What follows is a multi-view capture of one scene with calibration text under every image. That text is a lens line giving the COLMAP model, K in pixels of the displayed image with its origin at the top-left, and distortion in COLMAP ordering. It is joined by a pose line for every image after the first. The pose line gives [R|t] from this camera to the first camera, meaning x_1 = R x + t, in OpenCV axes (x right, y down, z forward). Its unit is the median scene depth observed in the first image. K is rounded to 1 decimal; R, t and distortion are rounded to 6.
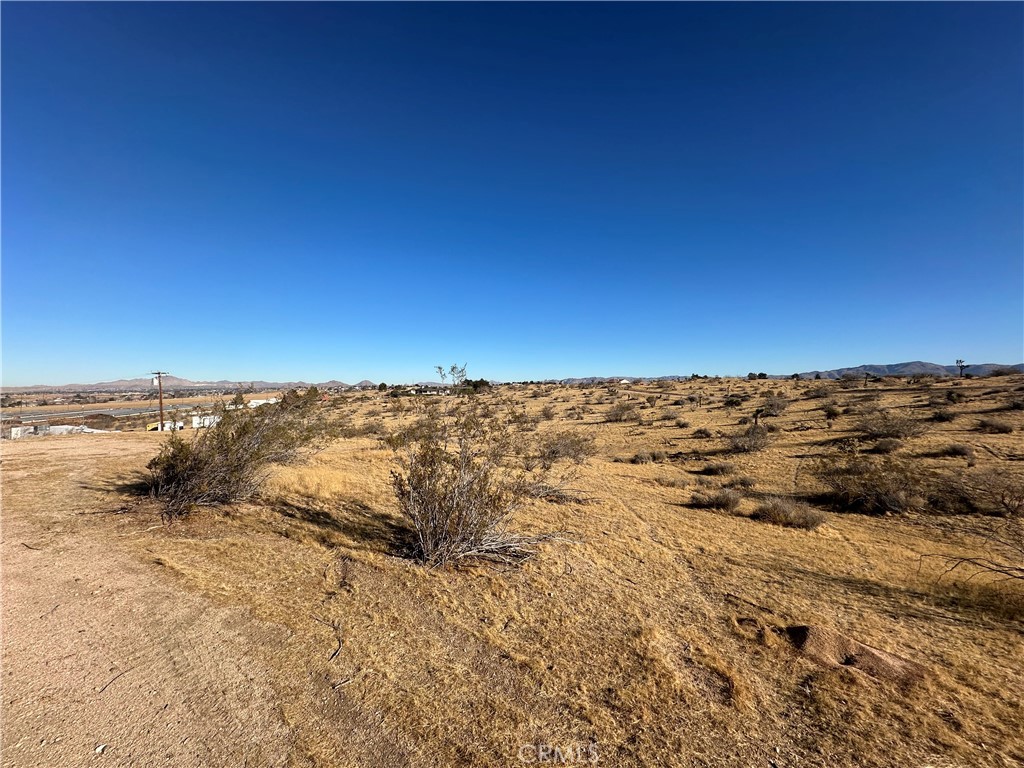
lens RADIAL K [[411.8, 0, 512.0], [0, 411.8, 384.0], [0, 0, 1]] dist [-0.000181, -0.000094]
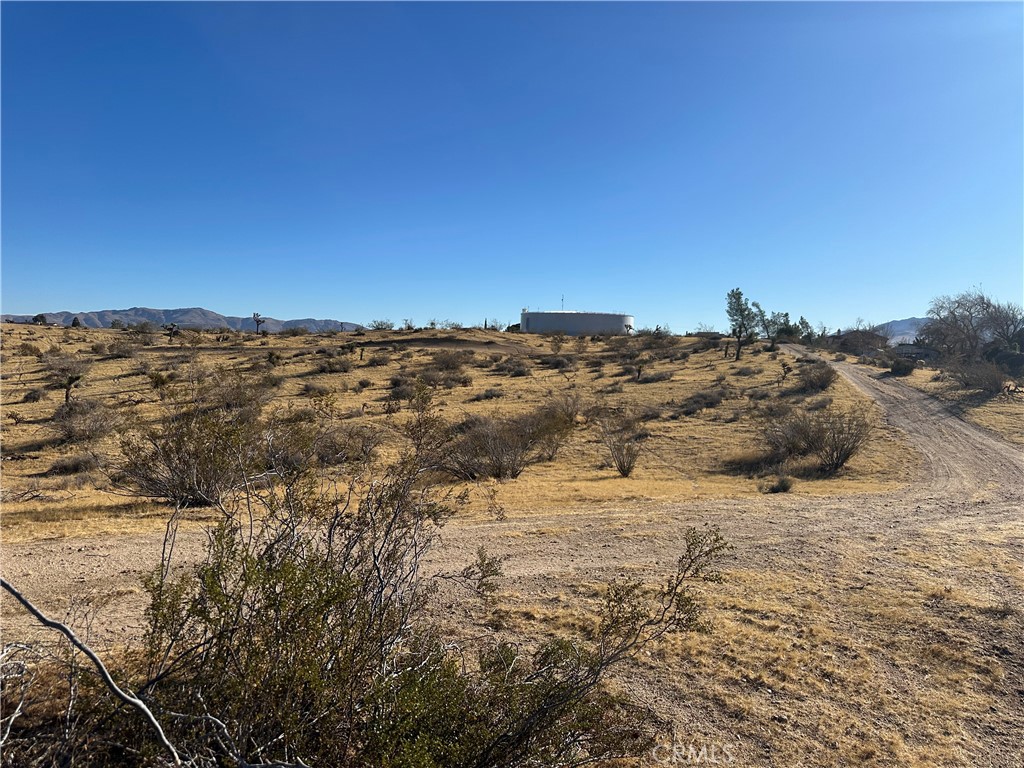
lens RADIAL K [[735.2, 0, 512.0], [0, 735.2, 384.0], [0, 0, 1]] dist [0.026737, -0.002229]
pose [[0.369607, -0.023356, 0.928894, -0.152777], [-0.043263, 0.998167, 0.042312, -0.003119], [-0.928180, -0.055825, 0.367920, -0.045322]]
